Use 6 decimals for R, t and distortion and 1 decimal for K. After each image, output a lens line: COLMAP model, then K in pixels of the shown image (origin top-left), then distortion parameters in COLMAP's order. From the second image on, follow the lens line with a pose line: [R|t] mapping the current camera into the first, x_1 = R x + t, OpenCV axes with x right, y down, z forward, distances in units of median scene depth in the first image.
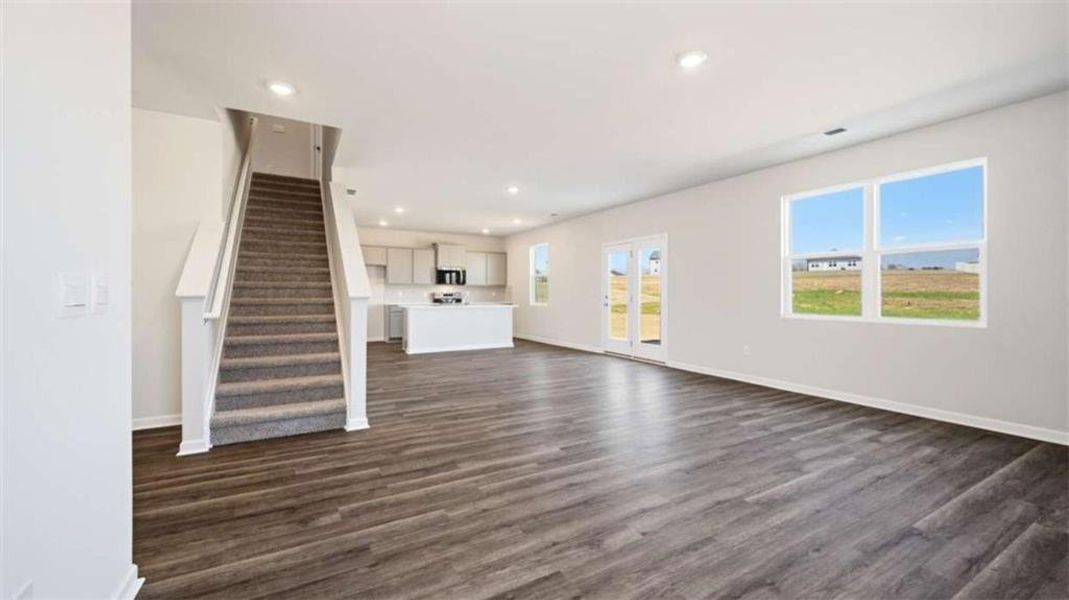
lens RADIAL K [[424.0, 0, 534.3], [0, 424.0, 292.1], [0, 0, 1]] dist [0.000912, -0.000413]
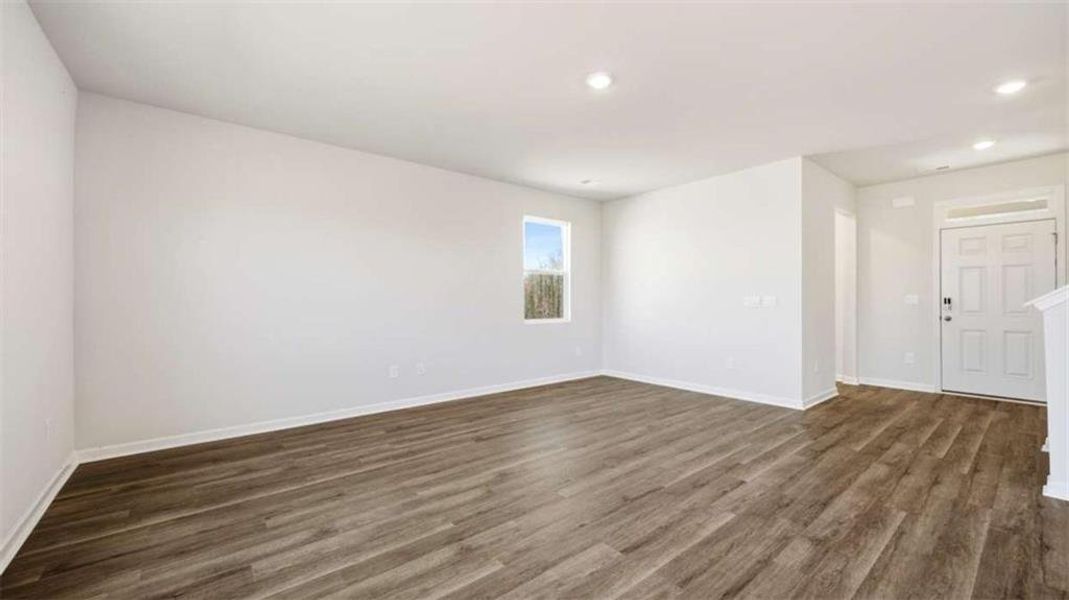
lens RADIAL K [[424.0, 0, 541.9], [0, 424.0, 296.3], [0, 0, 1]] dist [0.000912, -0.000413]
pose [[-0.982056, 0.001057, -0.188585, 0.476732], [0.003633, 0.999905, -0.013312, 0.003062], [0.188553, -0.013759, -0.981967, 1.346023]]
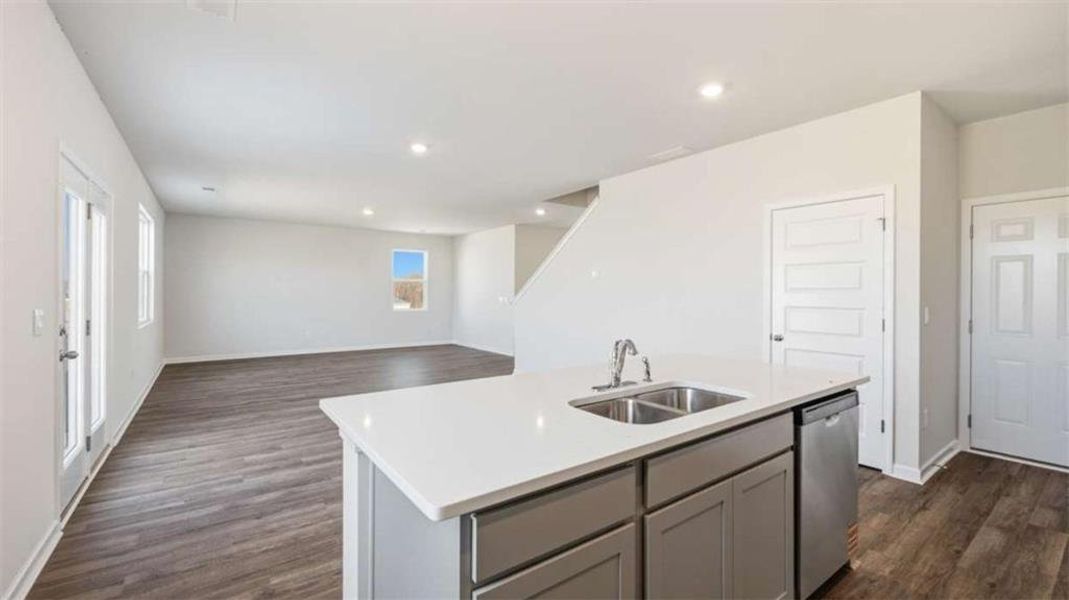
lens RADIAL K [[424.0, 0, 535.4], [0, 424.0, 300.5], [0, 0, 1]] dist [0.000912, -0.000413]
pose [[-0.989510, 0.001927, -0.144453, -0.221813], [-0.000349, 0.999876, 0.015729, -0.030143], [0.144465, 0.015614, -0.989387, 2.577424]]
